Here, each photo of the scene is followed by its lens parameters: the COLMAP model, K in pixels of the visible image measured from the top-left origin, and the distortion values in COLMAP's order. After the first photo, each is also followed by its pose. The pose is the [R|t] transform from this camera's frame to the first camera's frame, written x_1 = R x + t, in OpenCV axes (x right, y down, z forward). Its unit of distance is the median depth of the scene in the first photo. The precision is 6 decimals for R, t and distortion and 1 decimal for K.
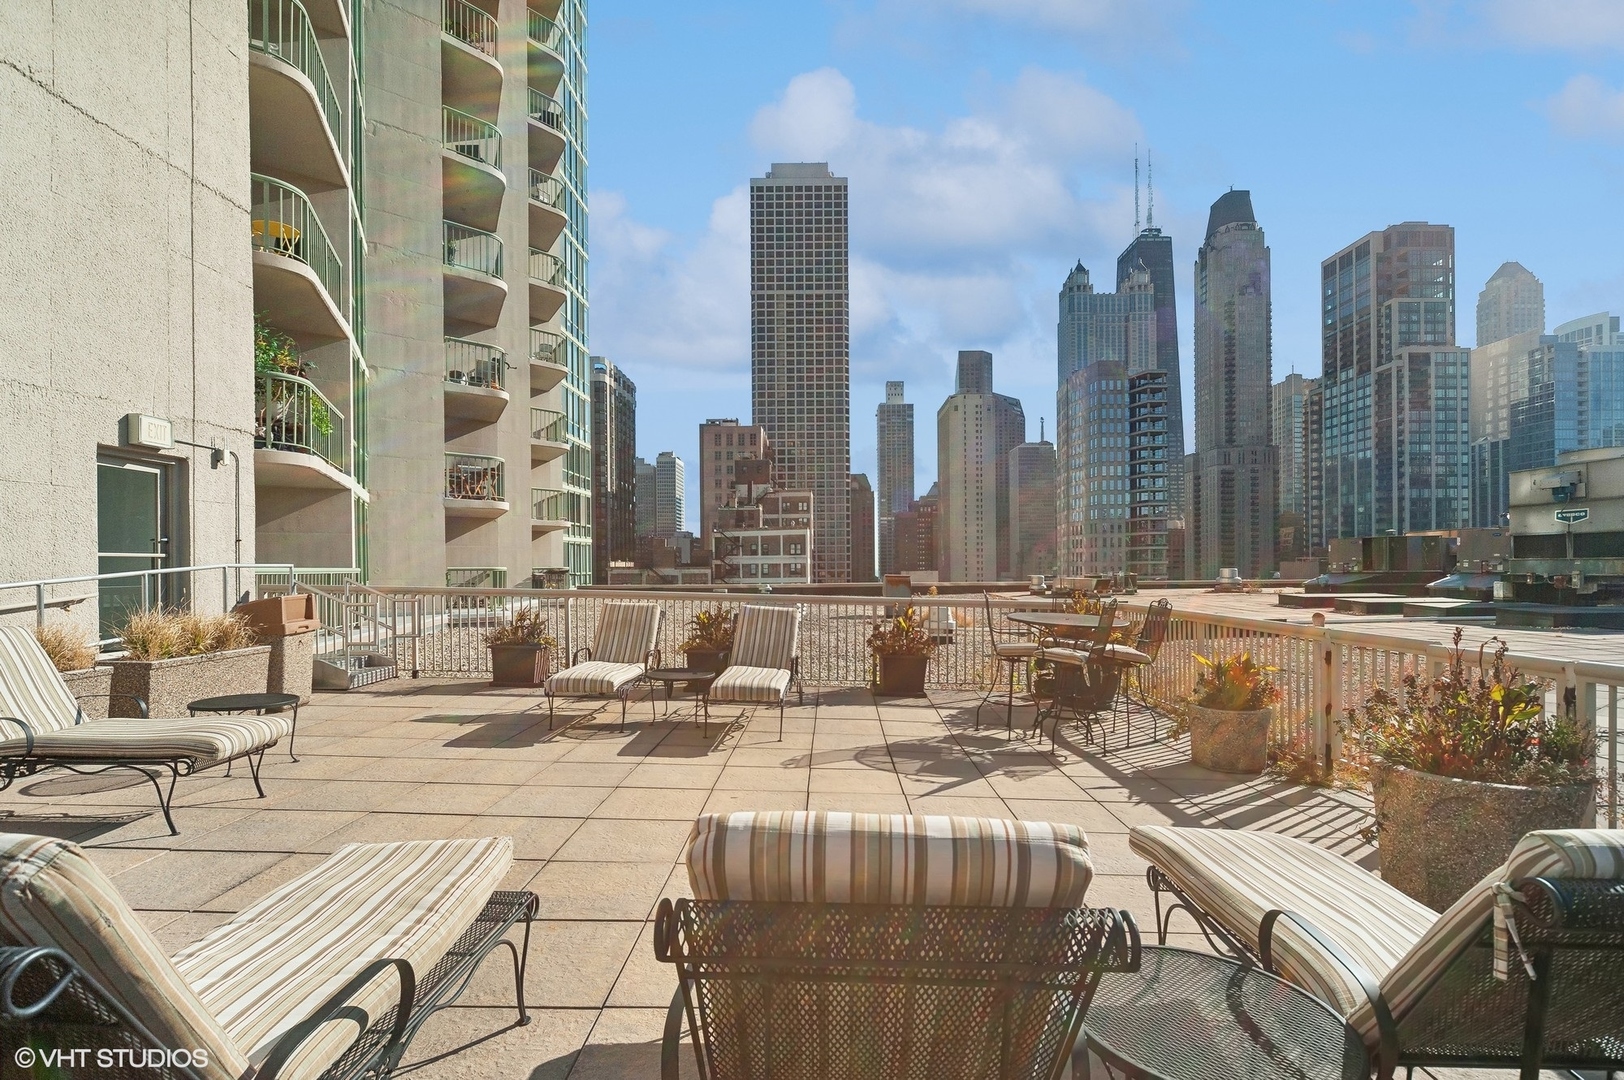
lens RADIAL K [[820.4, 0, 812.1], [0, 820.4, 549.2], [0, 0, 1]] dist [-0.001399, -0.000281]
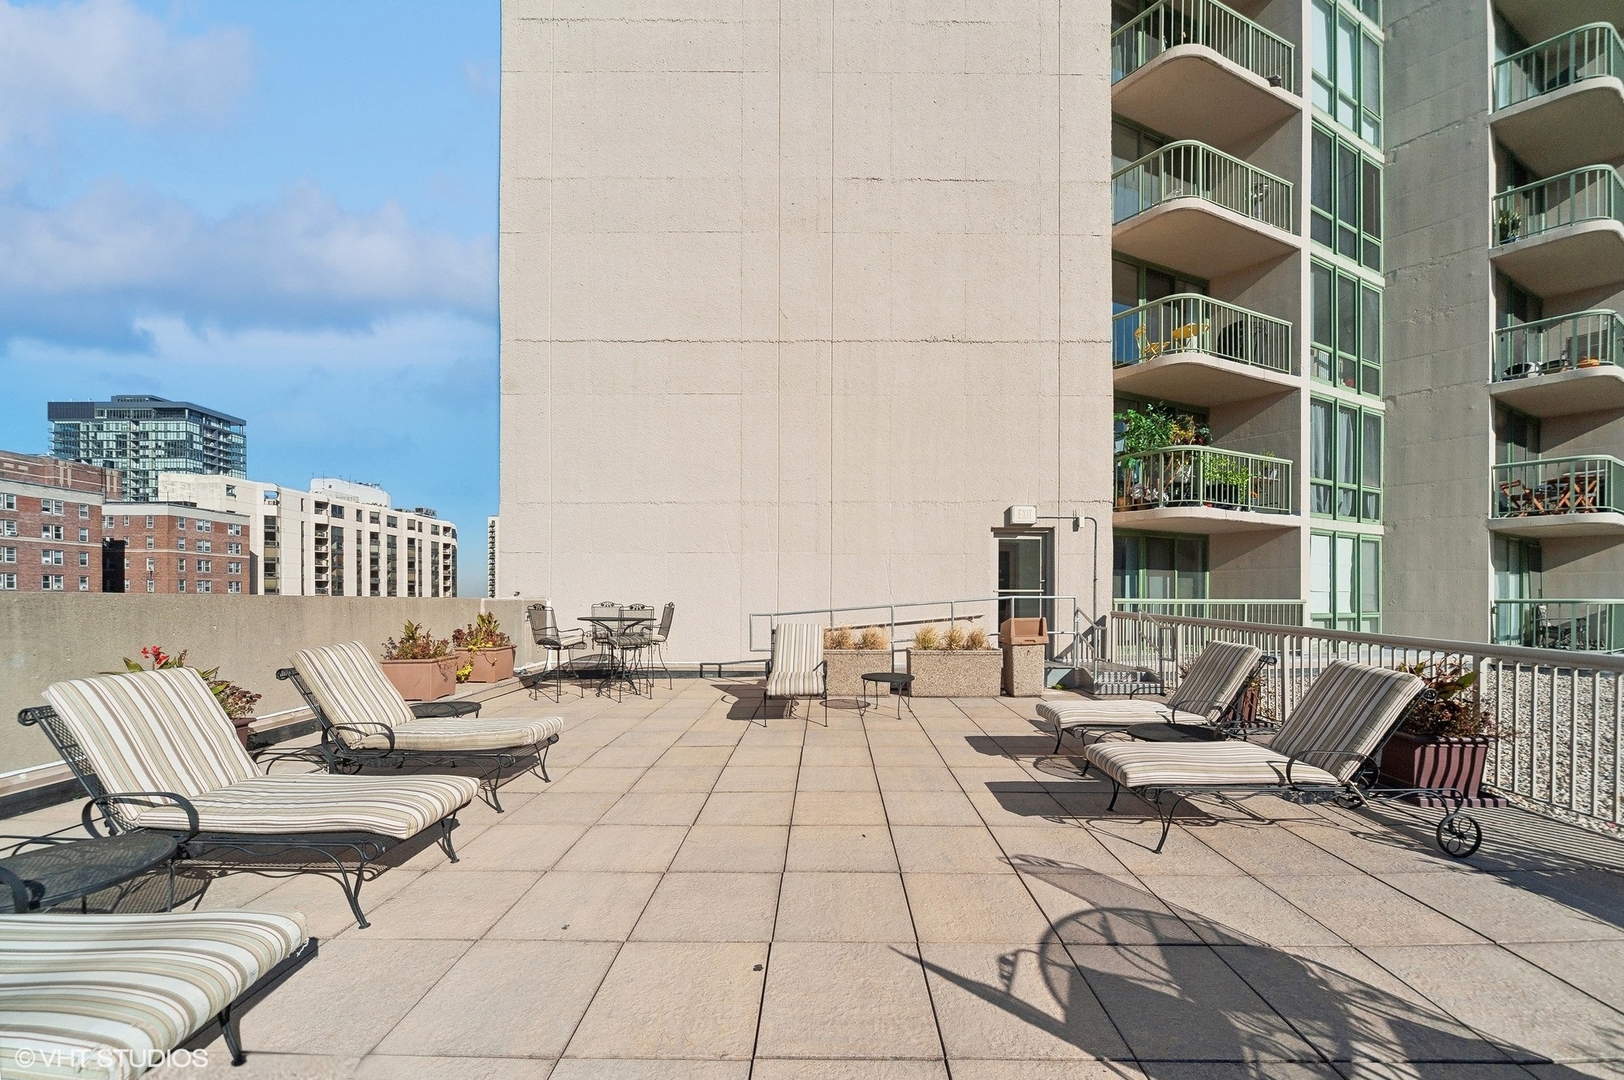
lens RADIAL K [[602.3, 0, 821.9], [0, 602.3, 598.9], [0, 0, 1]] dist [0.000978, 0.000079]
pose [[-0.009937, 0.002100, -0.999948, 0.377519], [0.019991, 0.999798, 0.001901, 0.012257], [0.999751, -0.019971, -0.009977, 0.588575]]
